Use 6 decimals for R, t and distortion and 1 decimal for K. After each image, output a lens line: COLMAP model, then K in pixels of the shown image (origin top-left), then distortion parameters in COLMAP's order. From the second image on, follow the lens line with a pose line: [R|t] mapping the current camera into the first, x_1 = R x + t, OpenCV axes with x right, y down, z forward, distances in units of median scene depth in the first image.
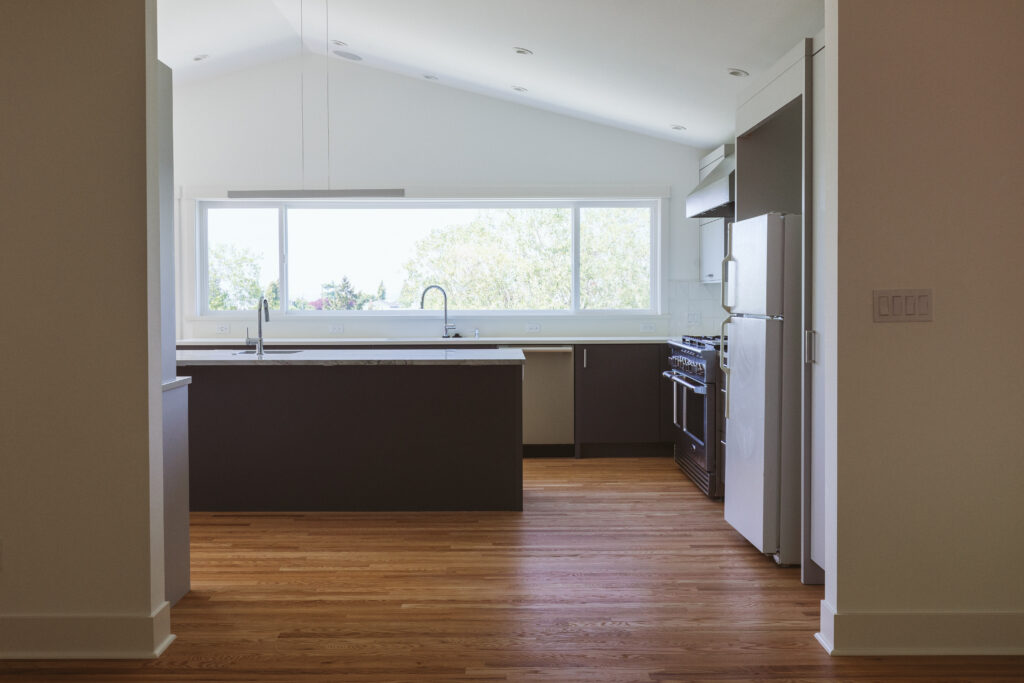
lens RADIAL K [[1064.5, 0, 512.0], [0, 1064.5, 341.5], [0, 0, 1]] dist [0.000241, -0.000095]
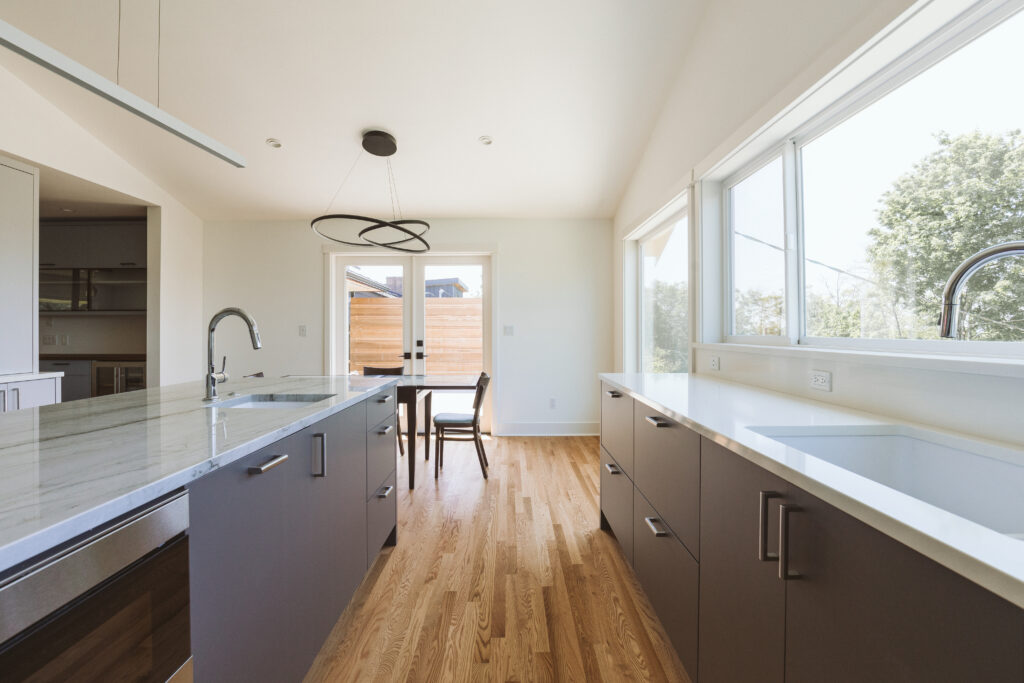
lens RADIAL K [[480.3, 0, 512.0], [0, 480.3, 341.5], [0, 0, 1]] dist [0.001068, 0.000055]
pose [[-0.001086, 0.030488, -0.999535, 0.040661], [-0.043691, 0.998579, 0.030507, -0.029186], [0.999045, 0.043703, 0.000247, 0.874303]]
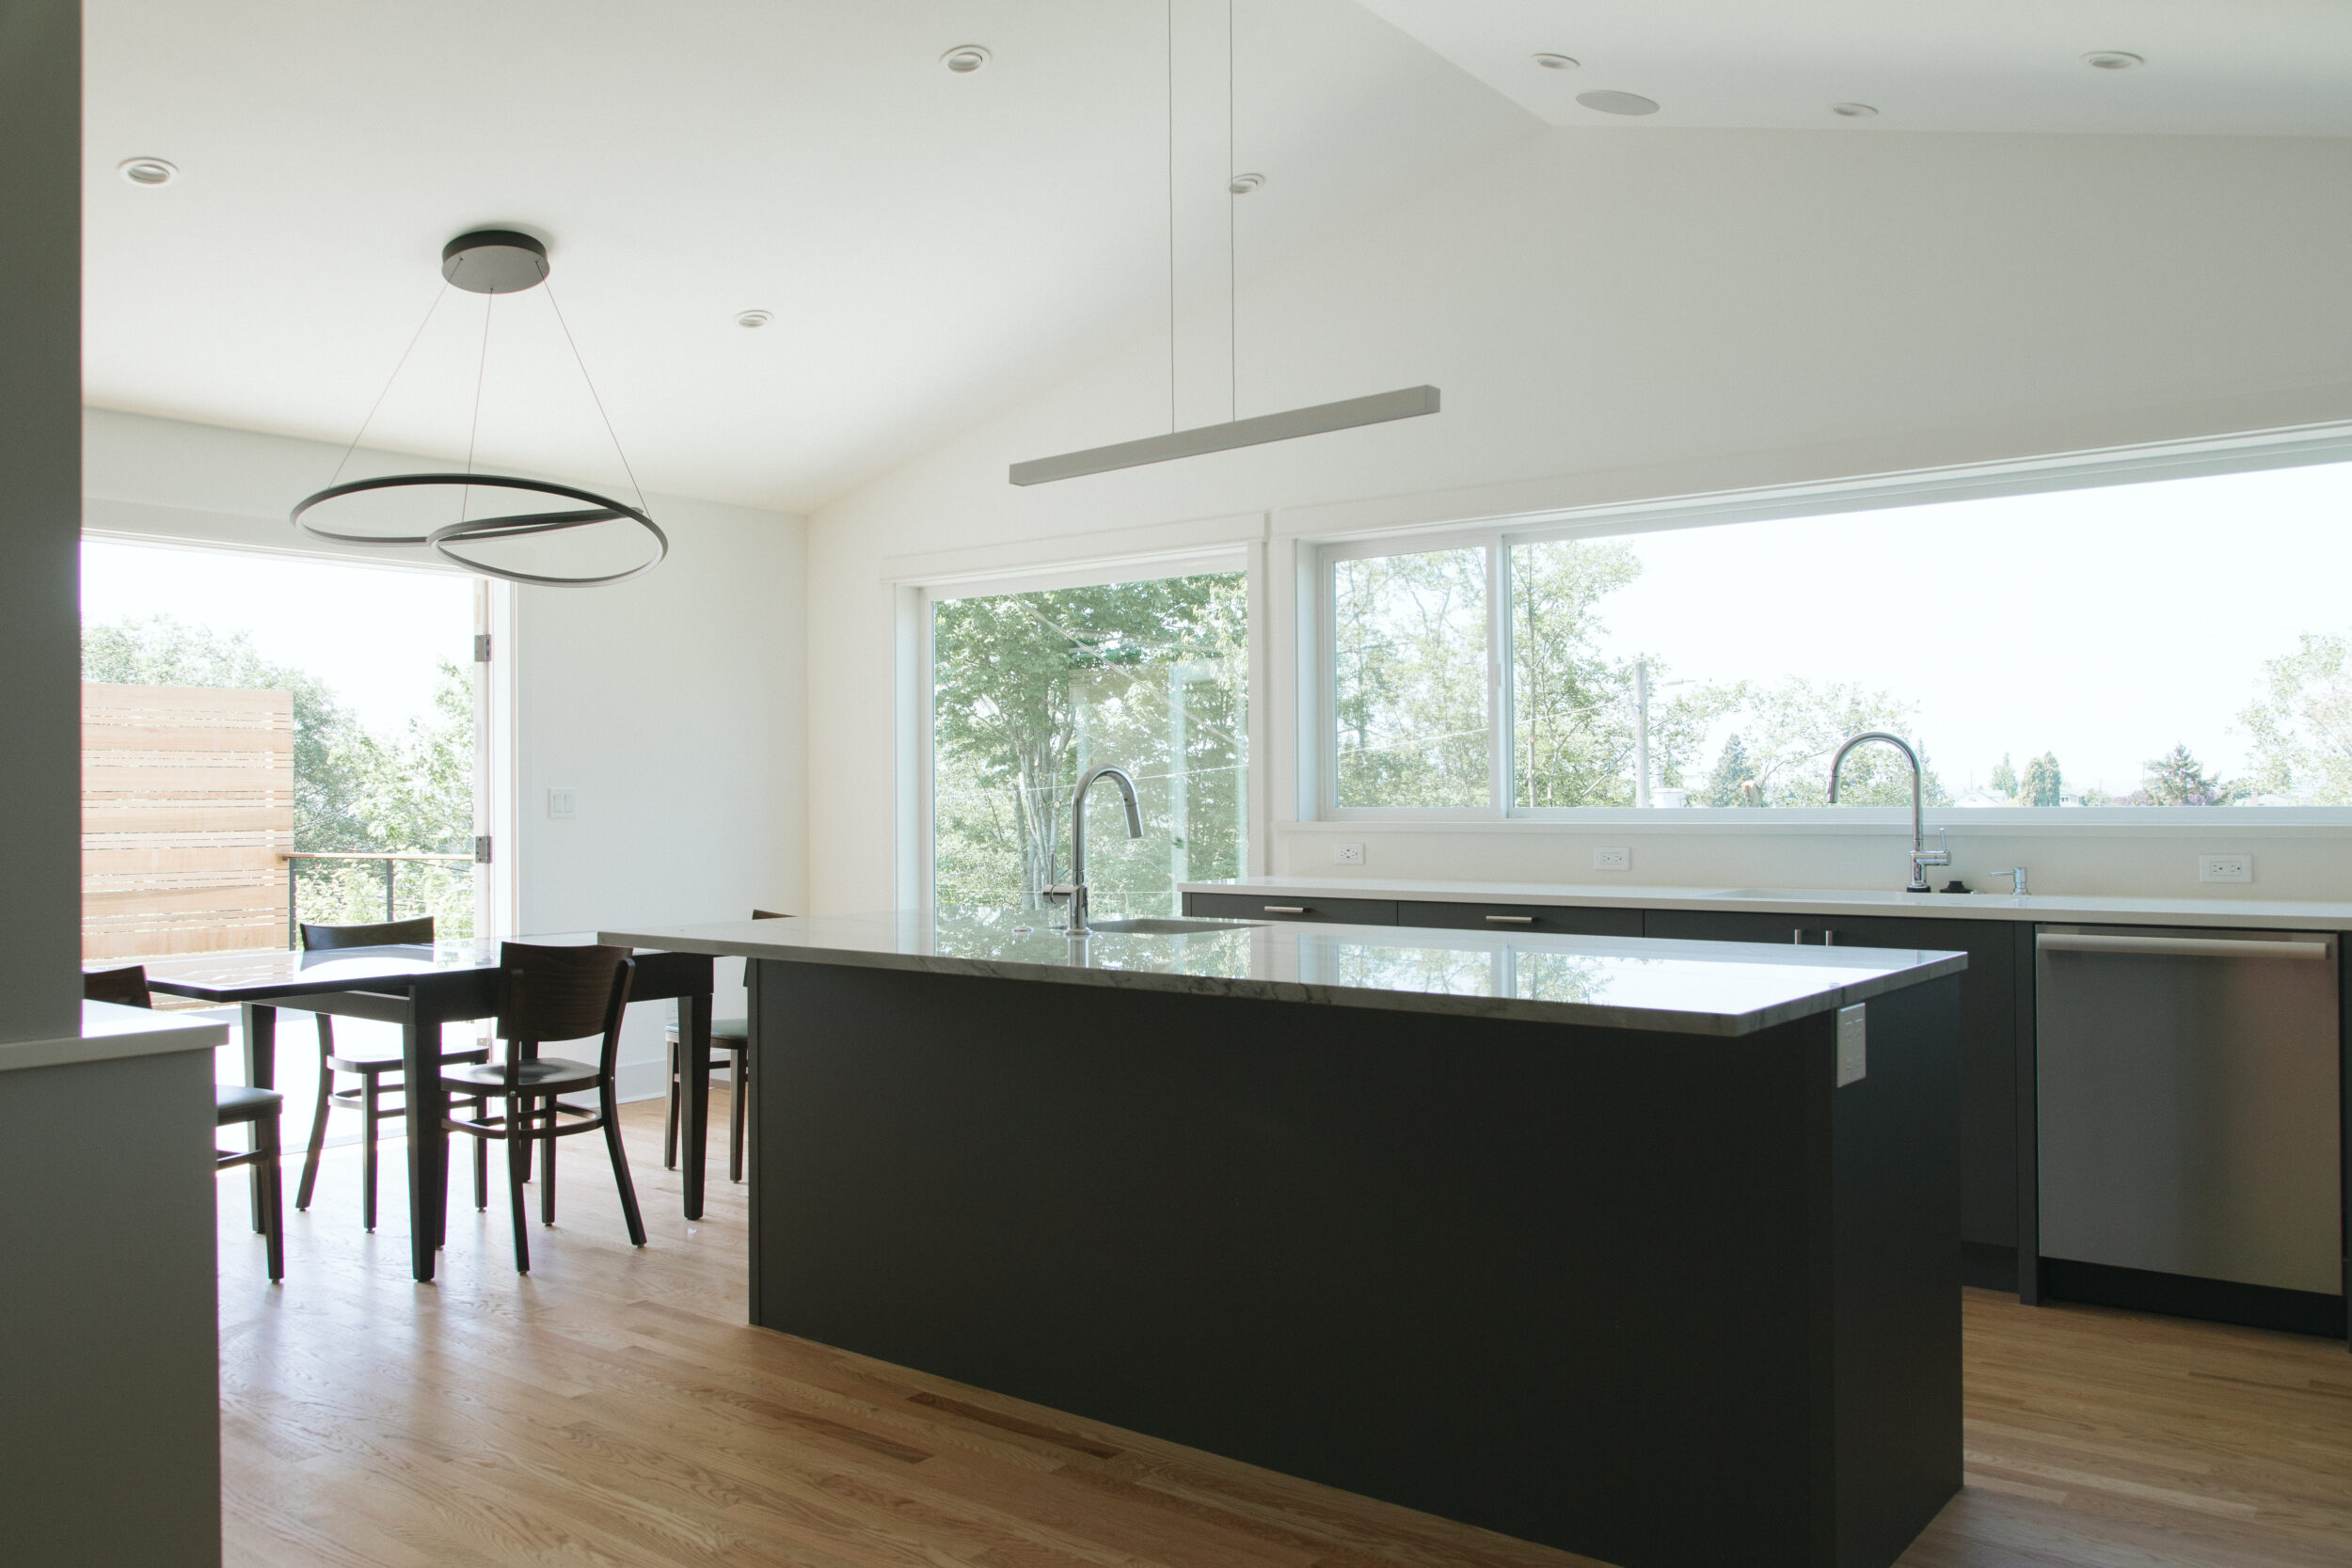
lens RADIAL K [[1825.8, 0, 1176.0], [0, 1825.8, 784.0], [0, 0, 1]] dist [-0.005143, -0.006312]
pose [[0.779347, -0.006641, -0.626557, 0.111984], [-0.021556, 0.999068, -0.037403, -0.010774], [0.626221, 0.042656, 0.778478, 0.417737]]
